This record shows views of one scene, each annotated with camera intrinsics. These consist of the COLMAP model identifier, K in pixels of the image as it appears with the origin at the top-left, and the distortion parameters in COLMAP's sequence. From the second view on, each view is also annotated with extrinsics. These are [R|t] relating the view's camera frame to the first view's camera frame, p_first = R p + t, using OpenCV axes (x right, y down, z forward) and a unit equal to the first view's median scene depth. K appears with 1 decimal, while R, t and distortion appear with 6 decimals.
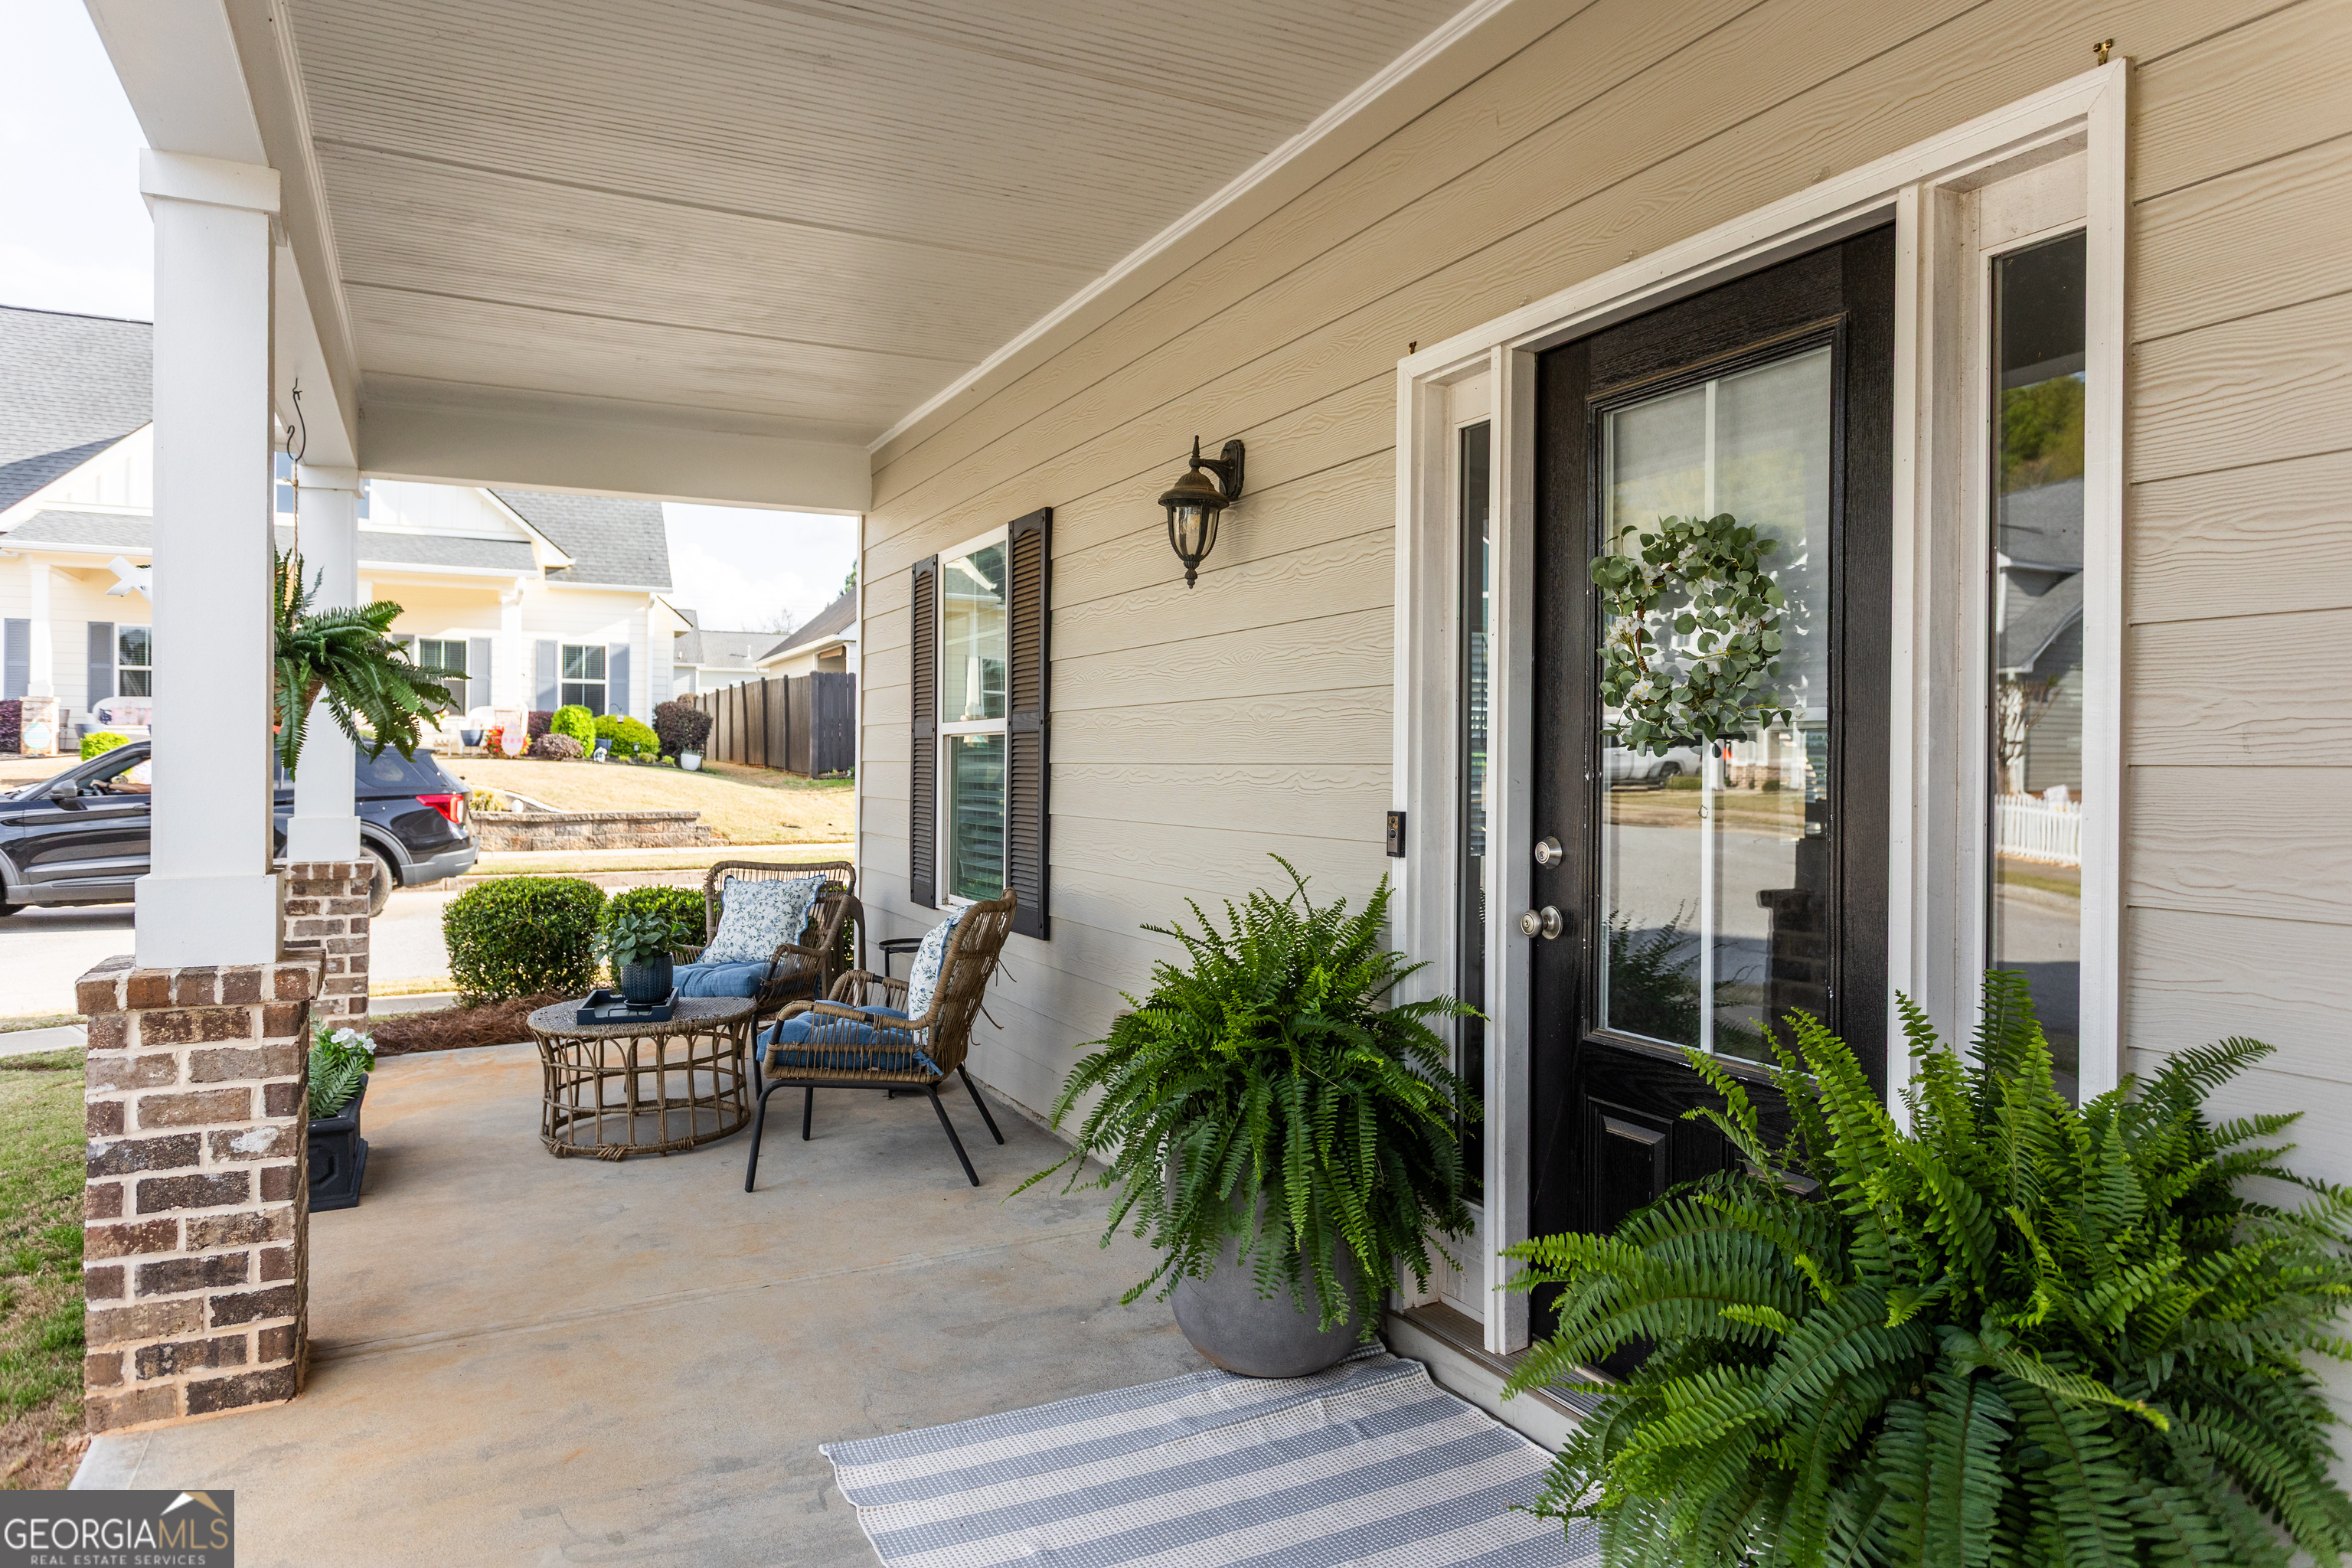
lens RADIAL K [[1545.5, 0, 1203.8], [0, 1545.5, 759.9], [0, 0, 1]] dist [0.000109, 0.002829]
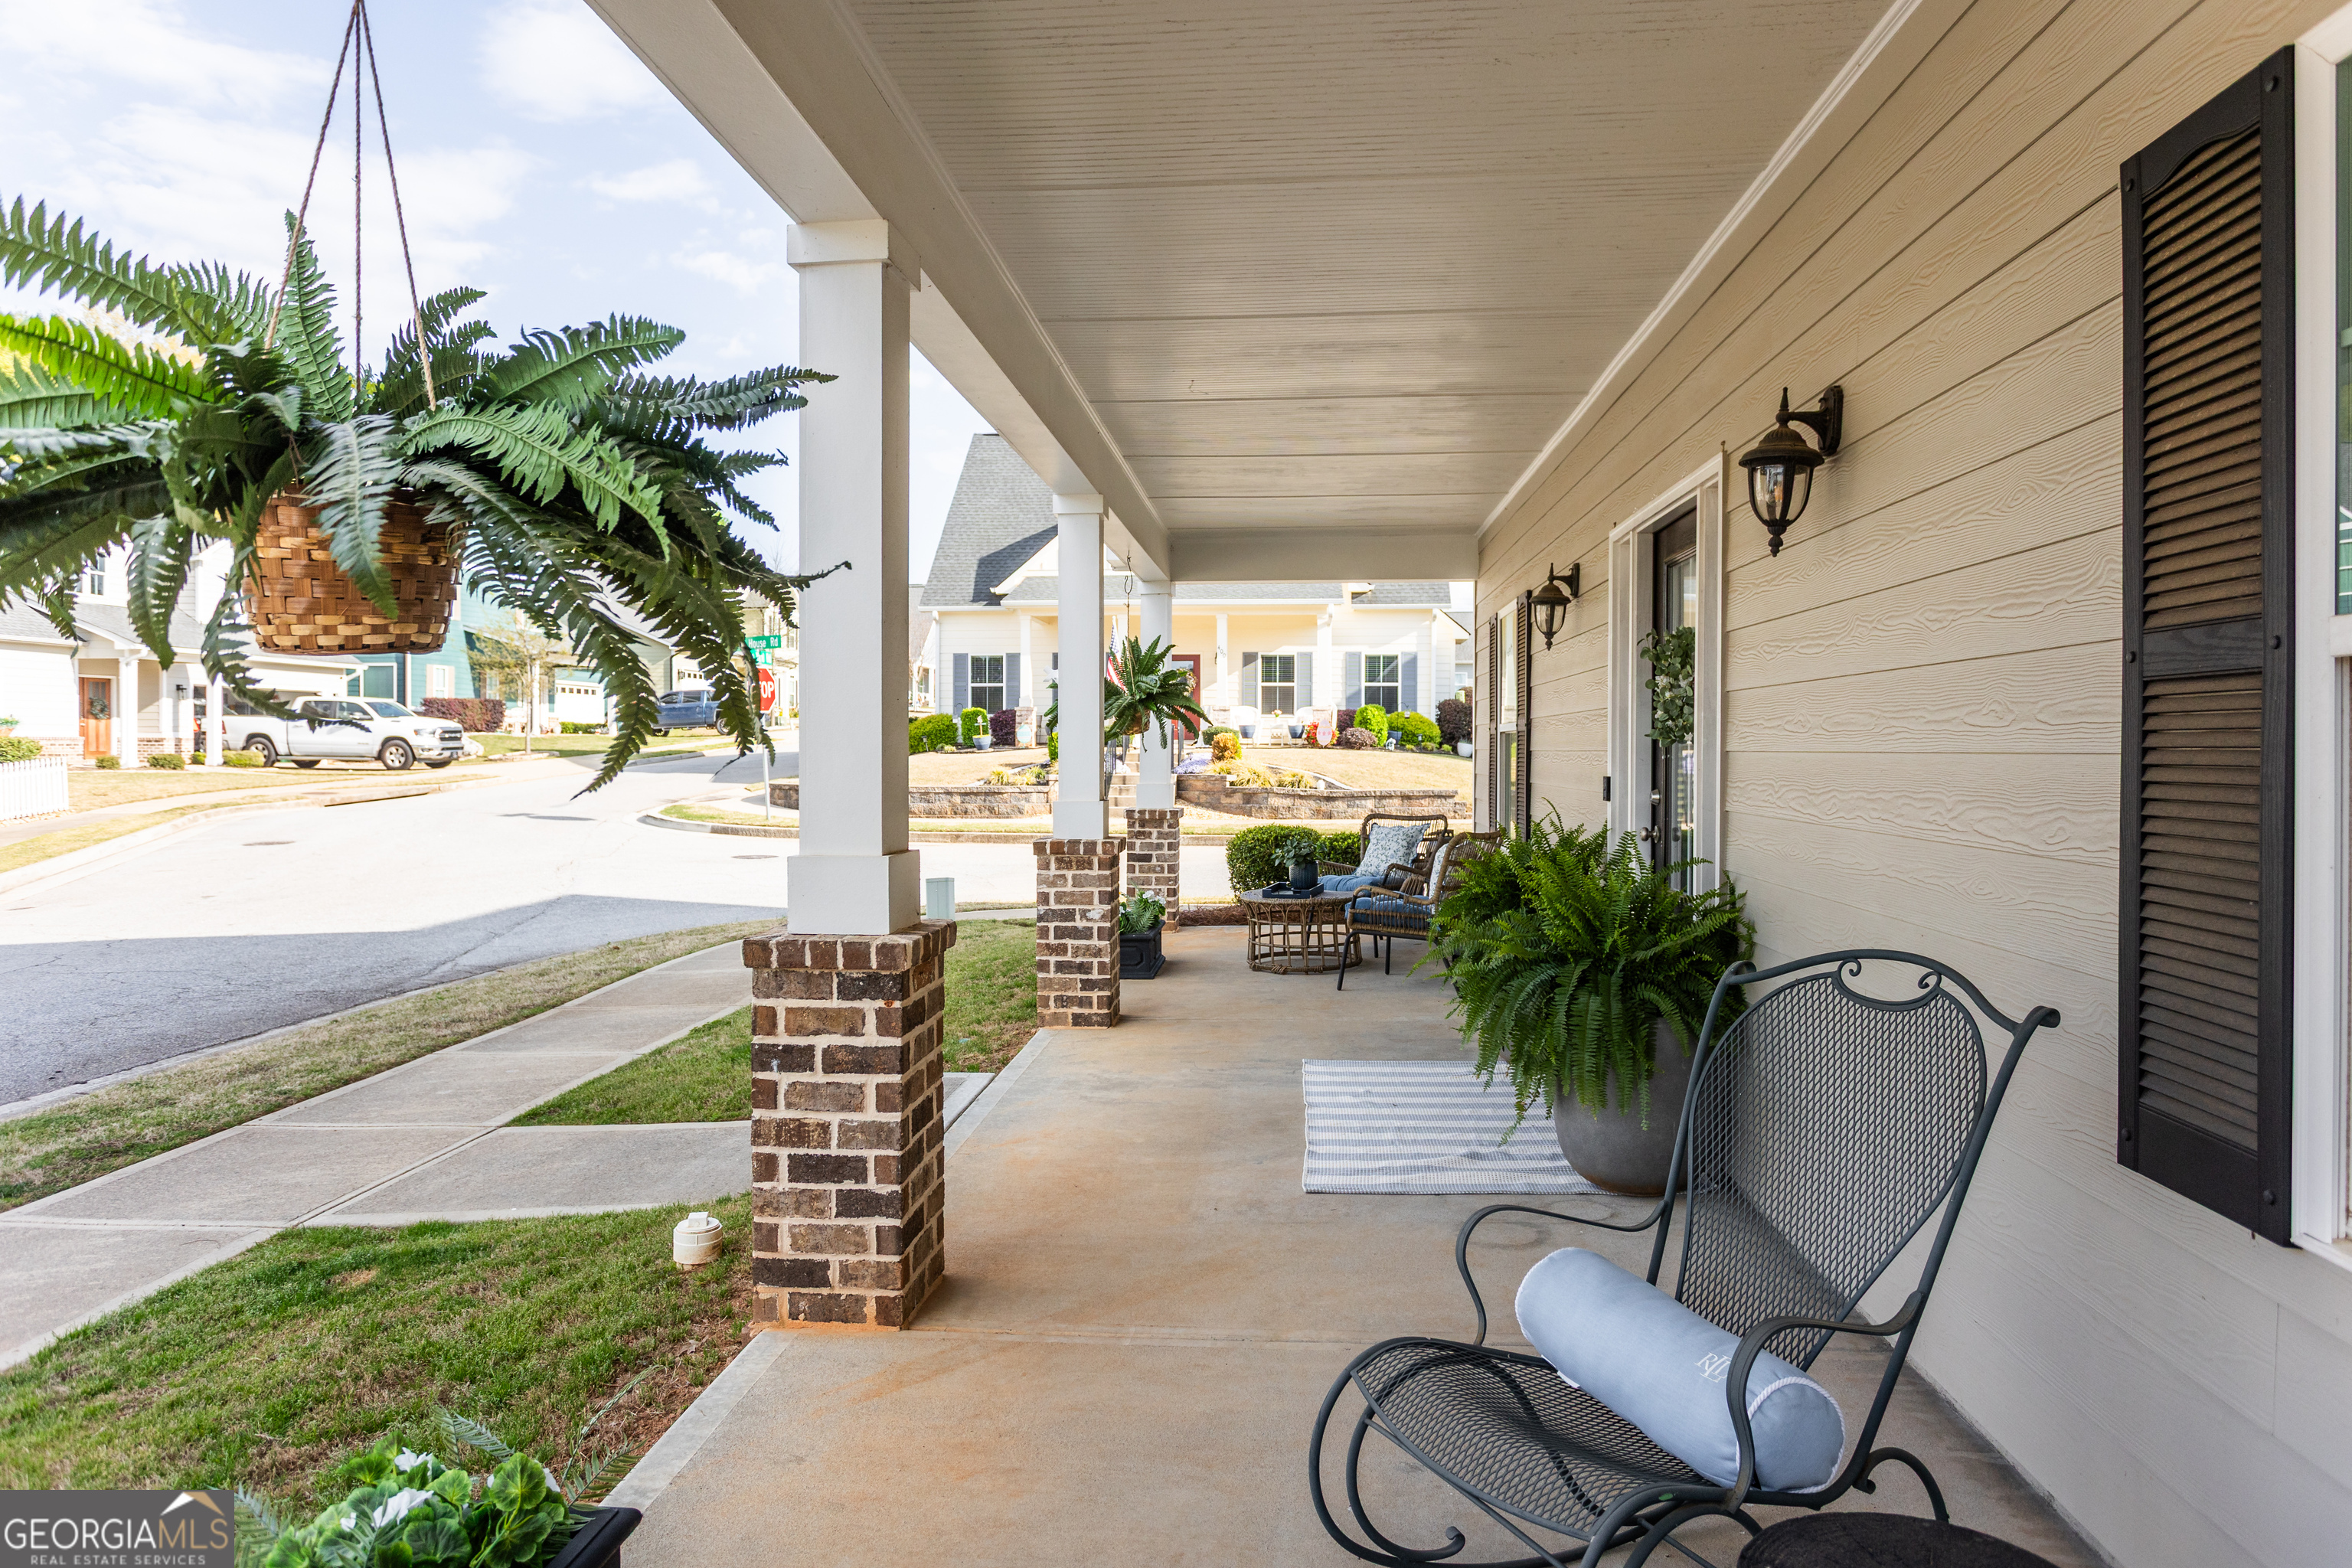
lens RADIAL K [[1484.9, 0, 1169.4], [0, 1484.9, 748.1], [0, 0, 1]] dist [0.000617, 0.000465]
pose [[0.852607, -0.005457, -0.522523, 0.318636], [0.005832, 0.999983, -0.000927, -0.000985], [0.522519, -0.002257, 0.852624, -0.414864]]
